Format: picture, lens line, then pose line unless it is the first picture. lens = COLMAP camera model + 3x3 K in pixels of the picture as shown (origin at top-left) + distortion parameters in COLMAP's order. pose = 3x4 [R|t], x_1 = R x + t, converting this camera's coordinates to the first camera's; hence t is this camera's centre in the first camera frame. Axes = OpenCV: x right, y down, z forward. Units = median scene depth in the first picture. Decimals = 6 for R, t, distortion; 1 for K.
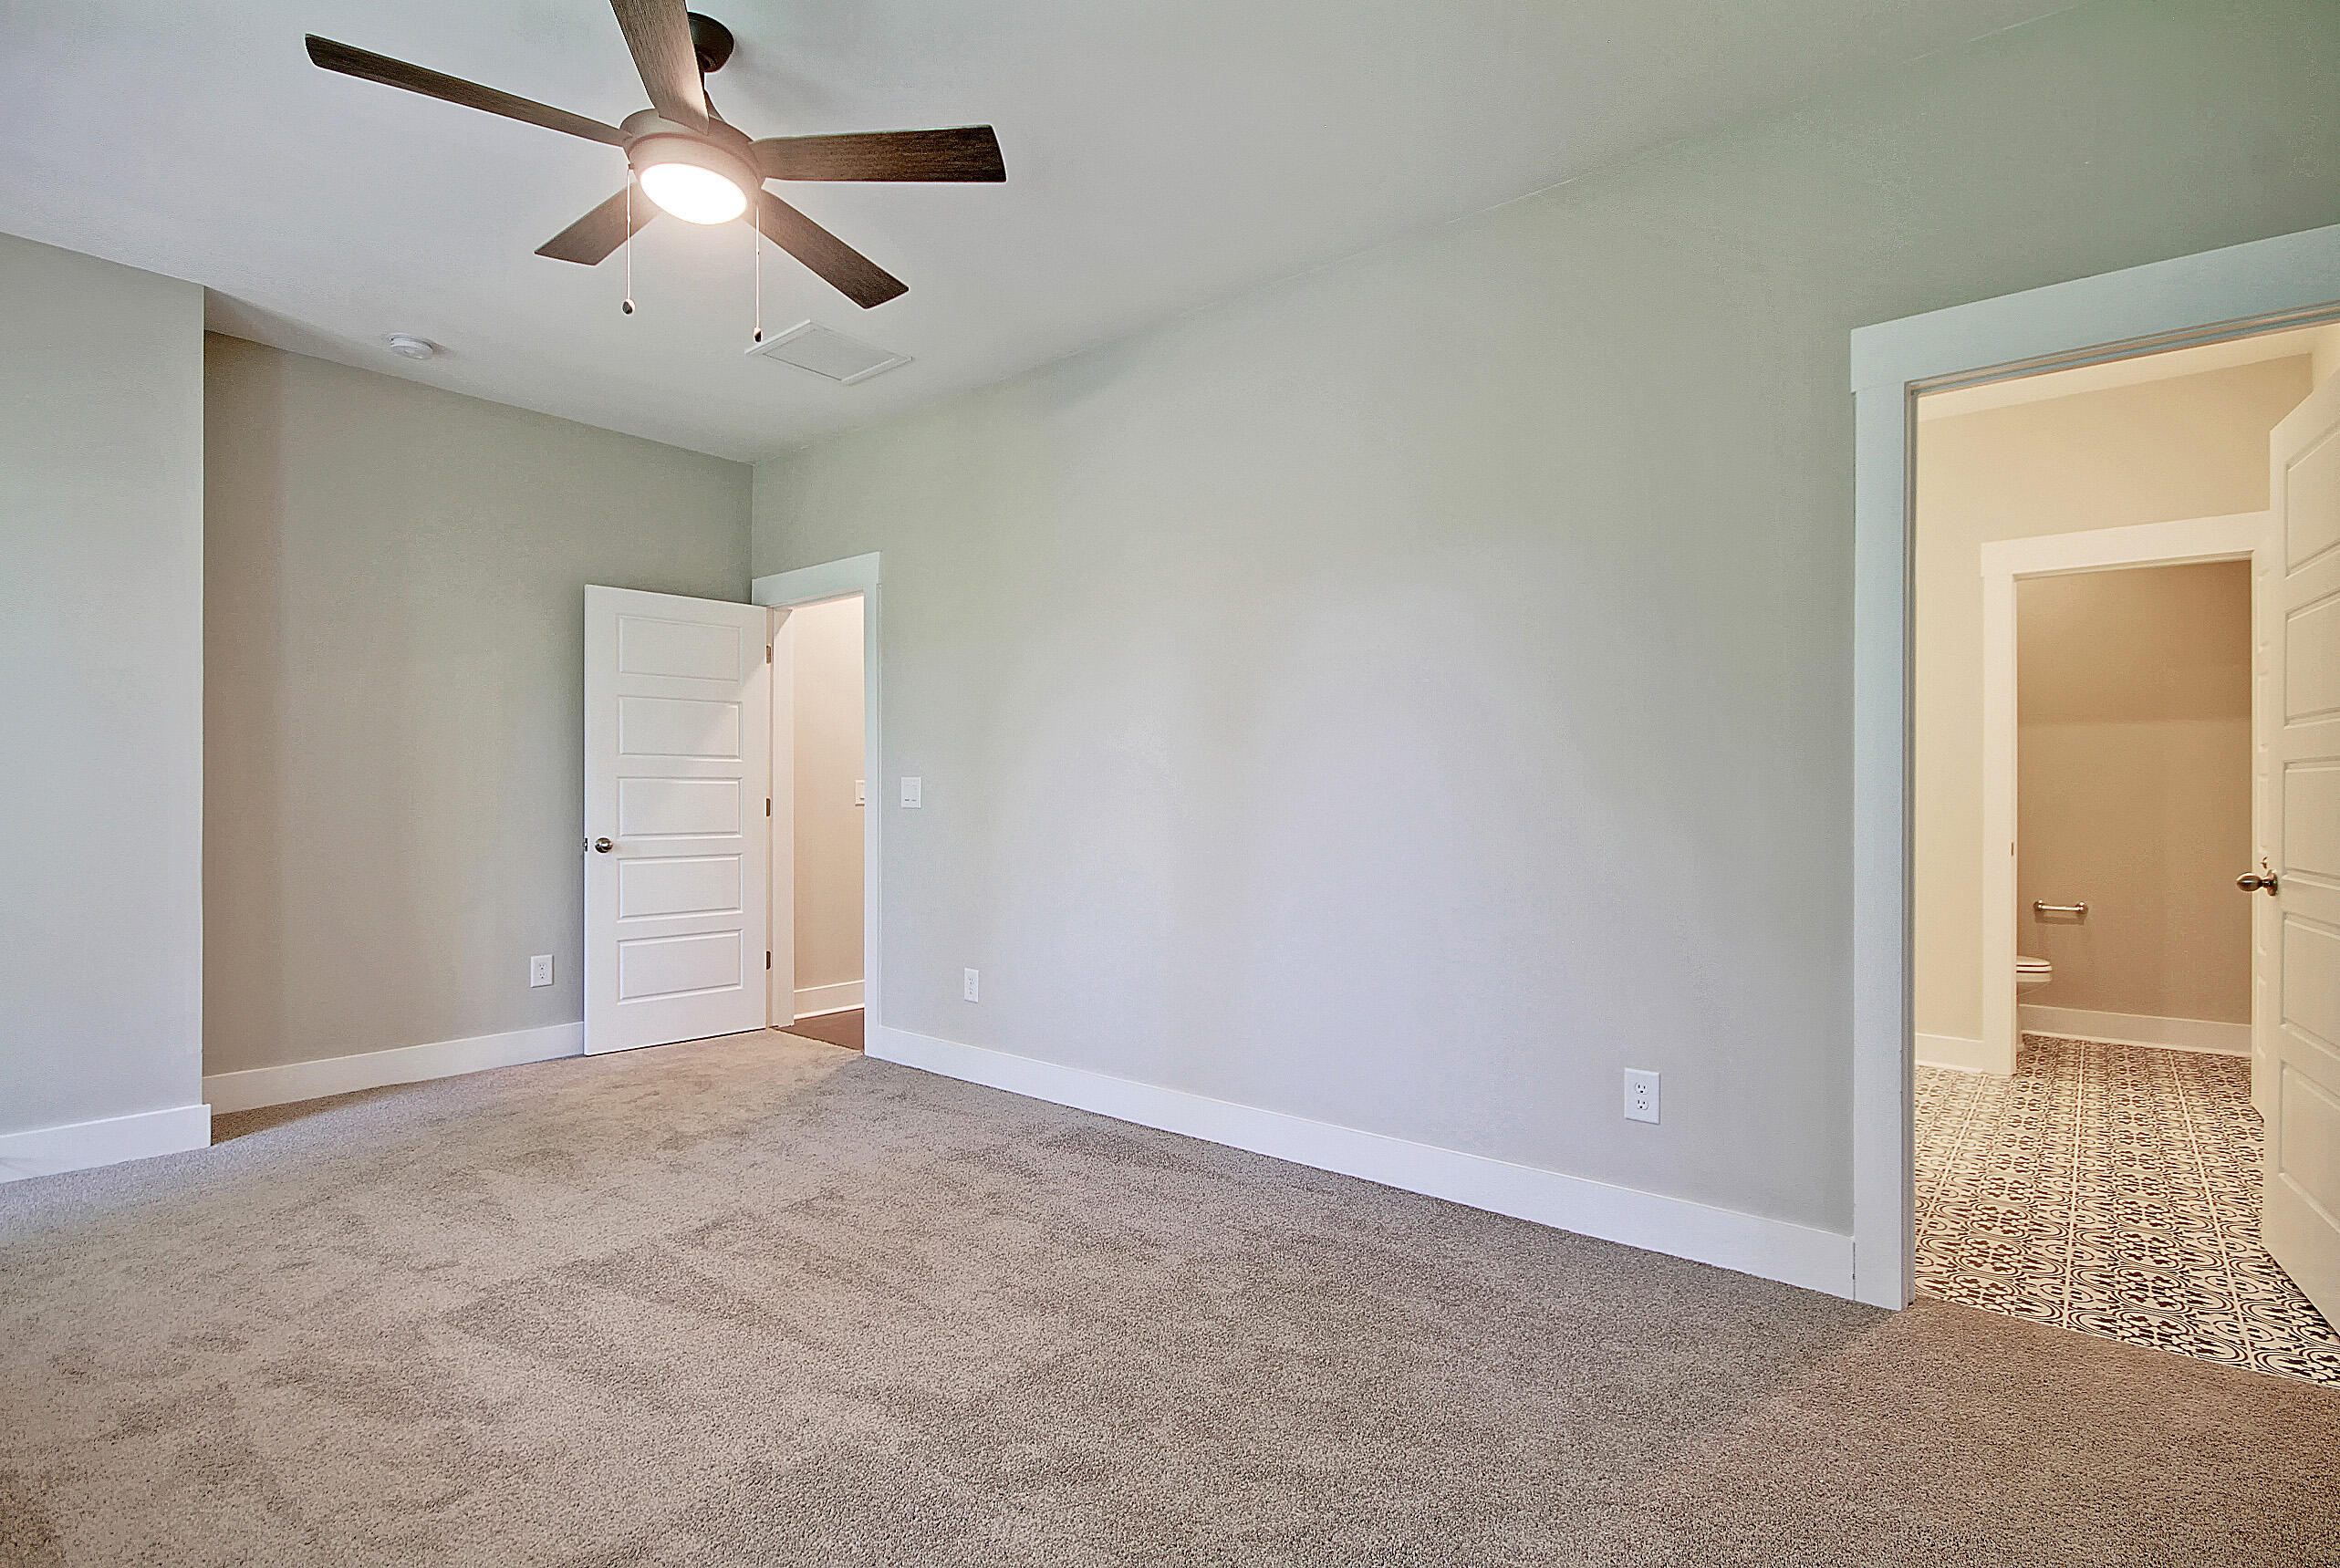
lens RADIAL K [[1104.3, 0, 1169.4], [0, 1104.3, 804.2], [0, 0, 1]] dist [-0.010510, 0.001342]
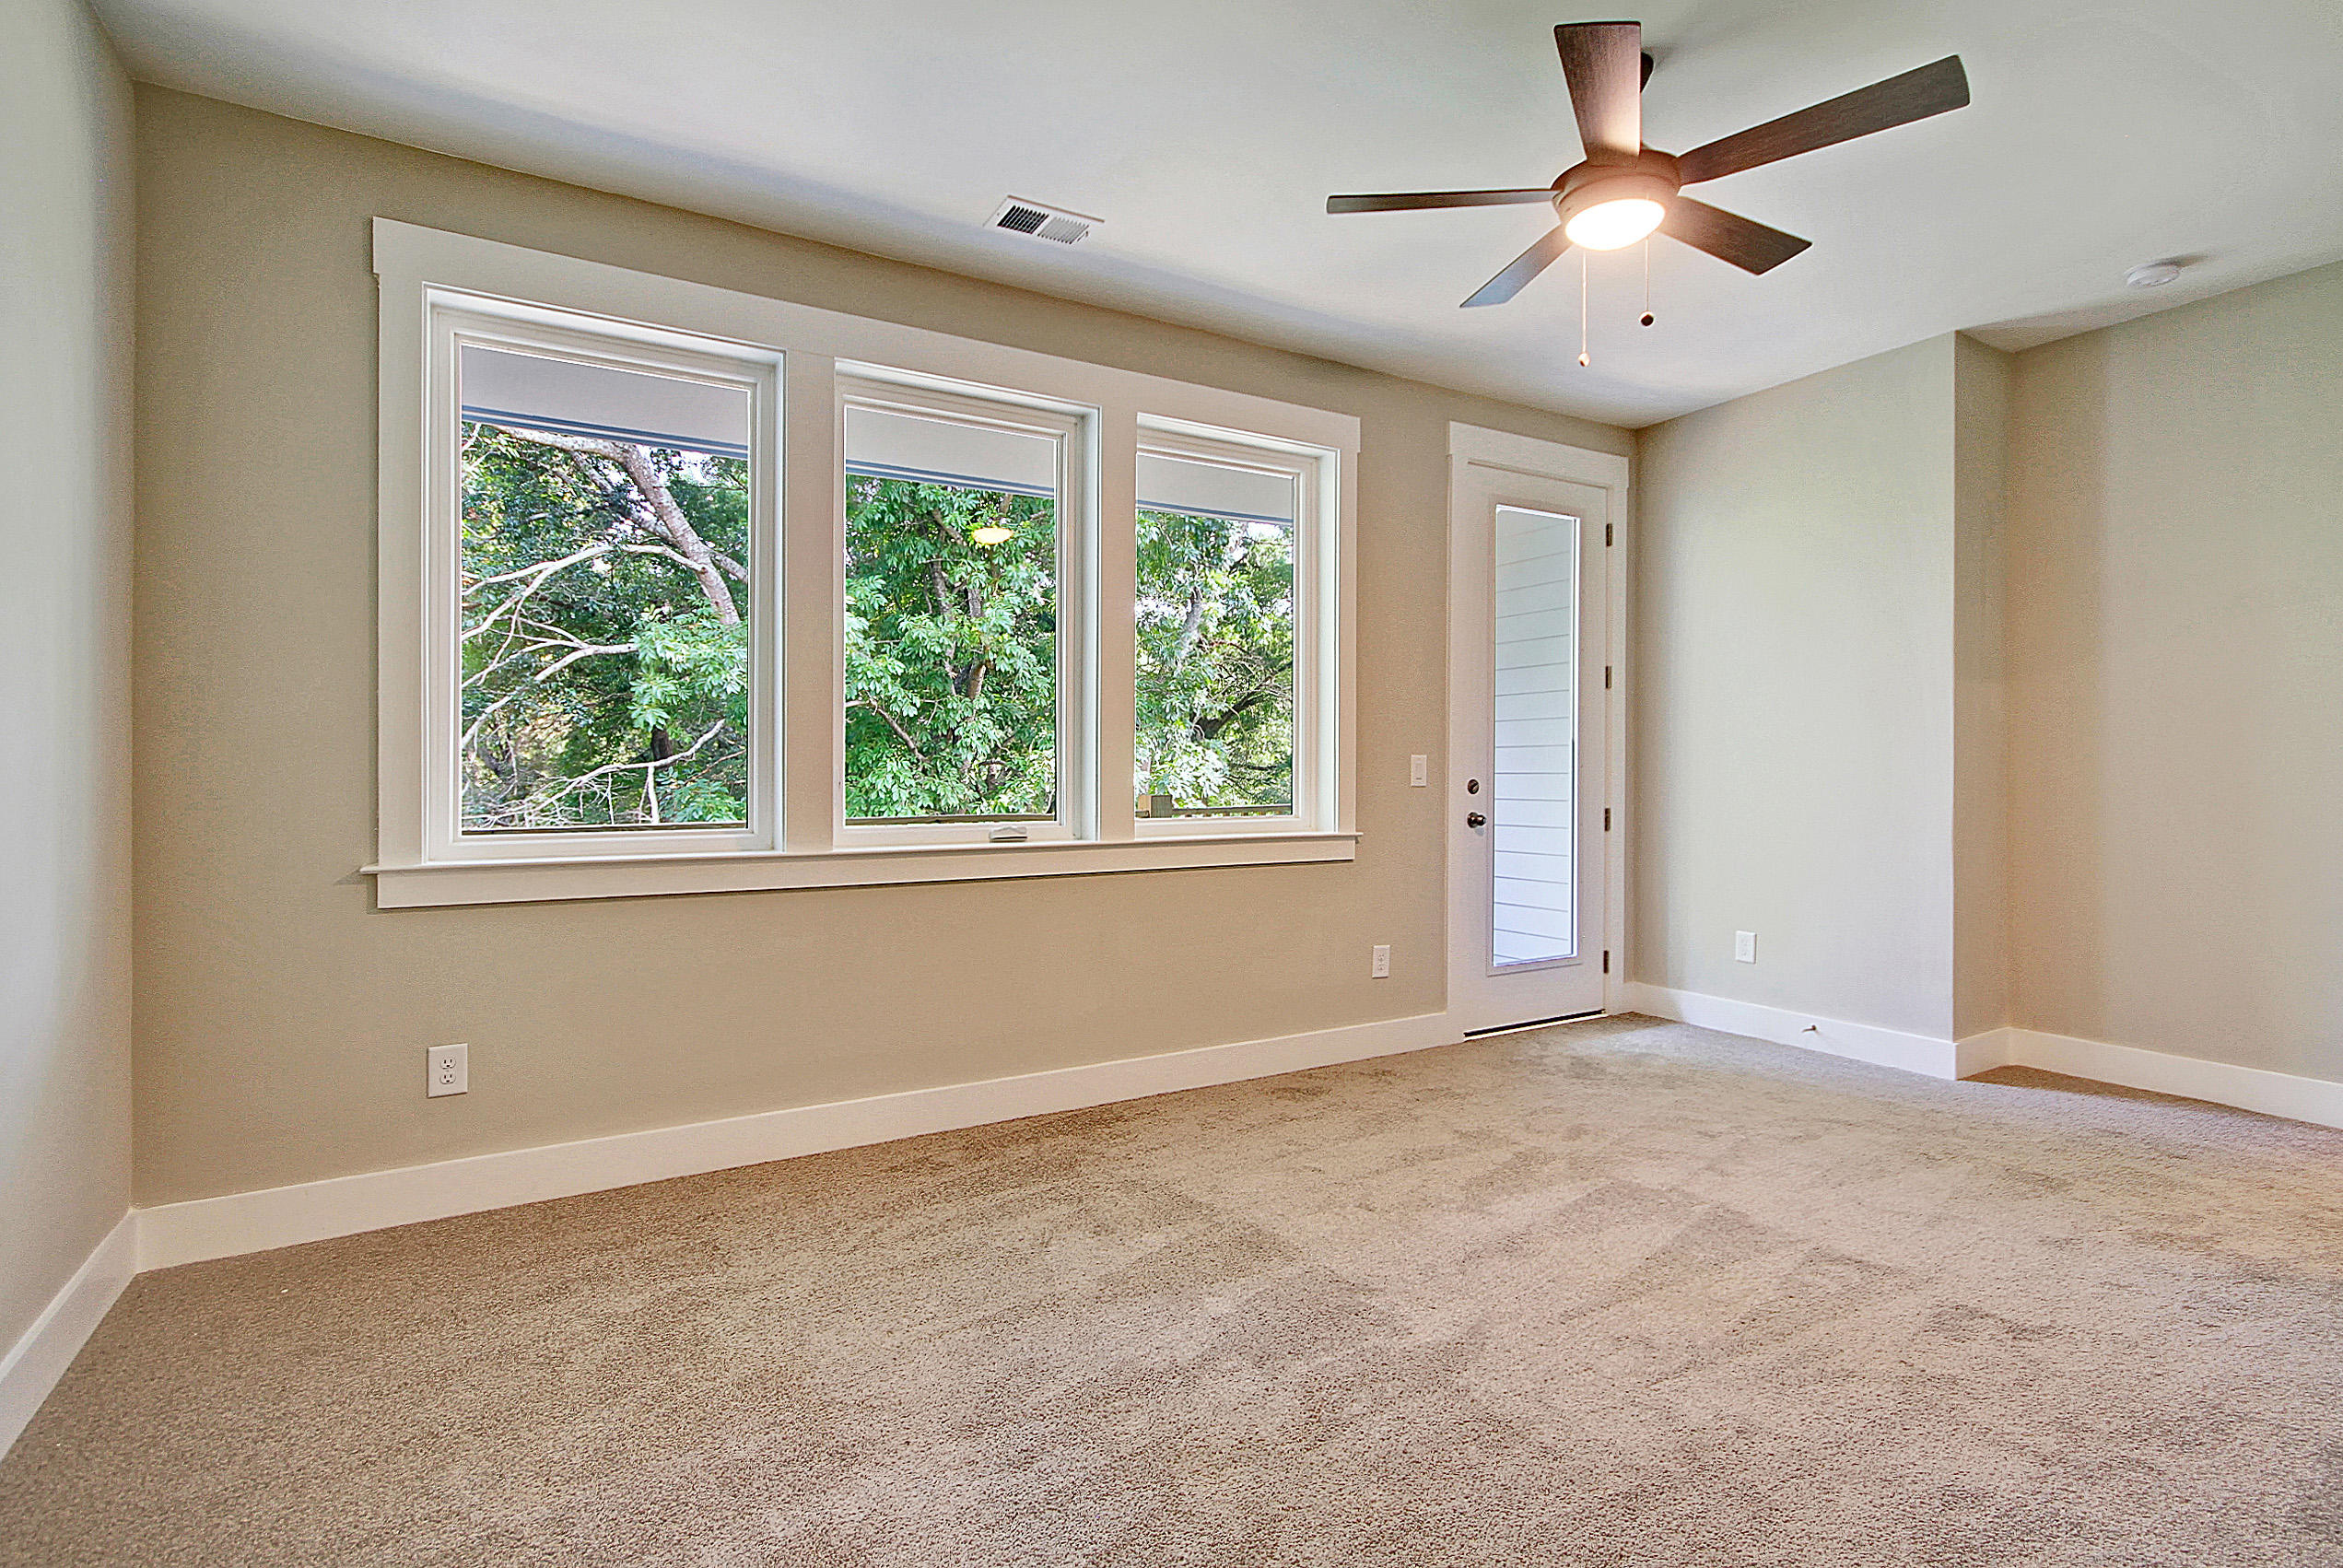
lens RADIAL K [[1105.7, 0, 1177.4], [0, 1105.7, 774.5], [0, 0, 1]] dist [-0.010510, 0.001342]
pose [[-0.343015, 0.001416, -0.939329, 0.614864], [-0.000408, 0.999999, 0.001656, -0.011522], [0.939330, 0.000951, -0.343014, 0.801239]]
